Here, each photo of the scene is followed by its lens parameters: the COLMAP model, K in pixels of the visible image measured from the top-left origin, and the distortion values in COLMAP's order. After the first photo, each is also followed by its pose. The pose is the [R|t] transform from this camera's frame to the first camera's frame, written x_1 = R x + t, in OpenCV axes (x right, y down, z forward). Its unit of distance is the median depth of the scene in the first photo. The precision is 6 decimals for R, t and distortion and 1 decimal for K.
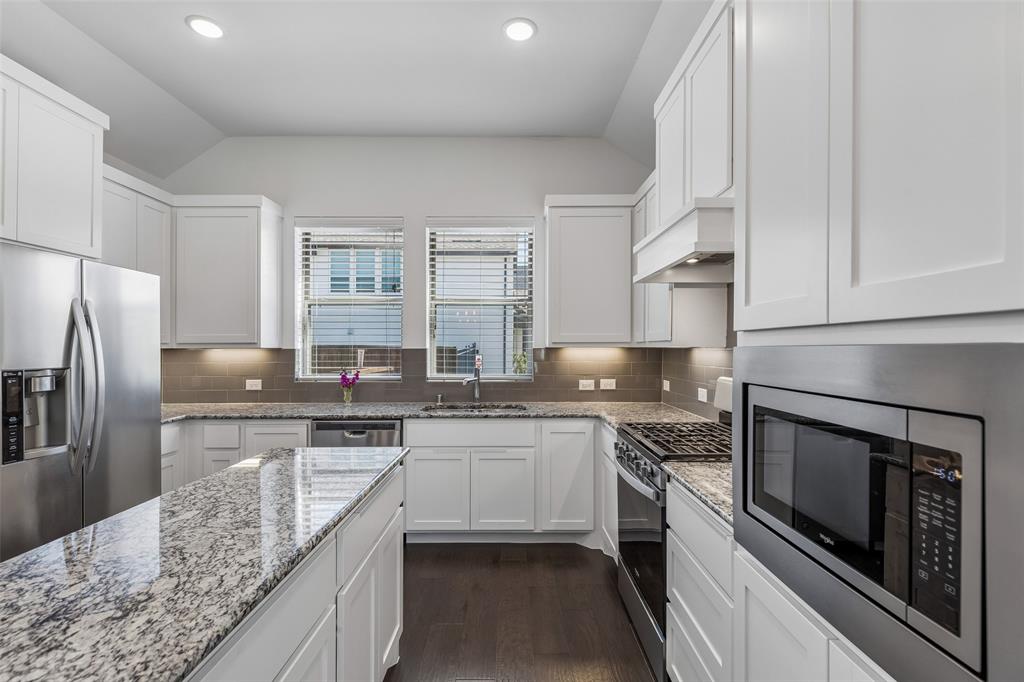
lens RADIAL K [[465.2, 0, 510.1], [0, 465.2, 347.9], [0, 0, 1]] dist [0.016511, 0.000151]
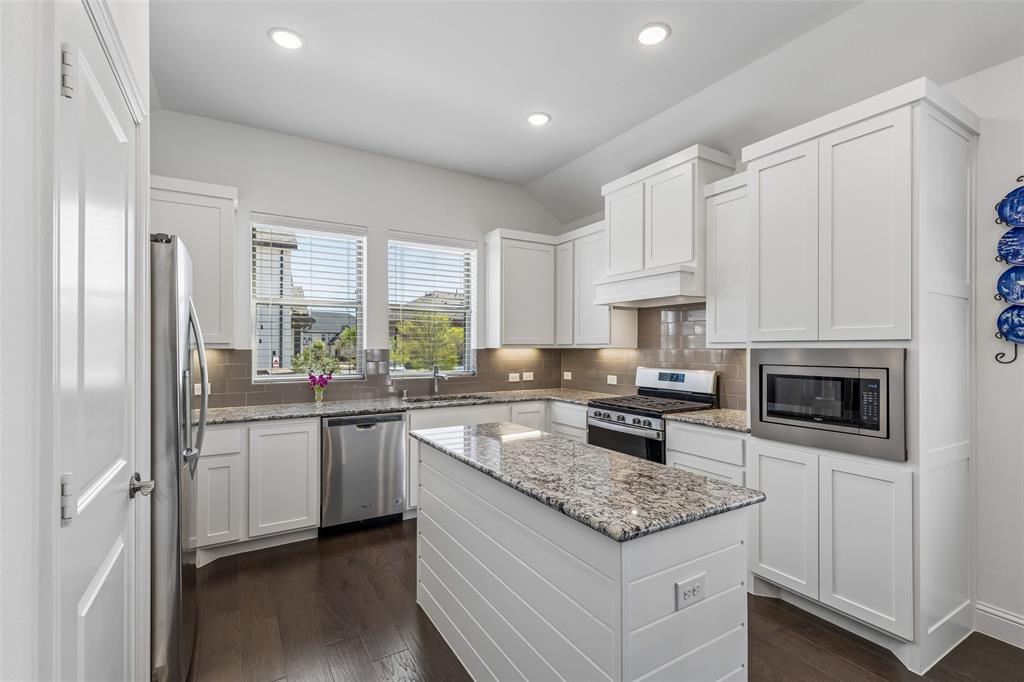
lens RADIAL K [[465.2, 0, 508.4], [0, 465.2, 343.2], [0, 0, 1]] dist [0.016511, 0.000151]
pose [[0.860528, 0.005736, 0.509371, -0.524836], [-0.000624, 0.999948, -0.010206, -0.001369], [-0.509403, 0.008464, 0.860486, -0.099880]]
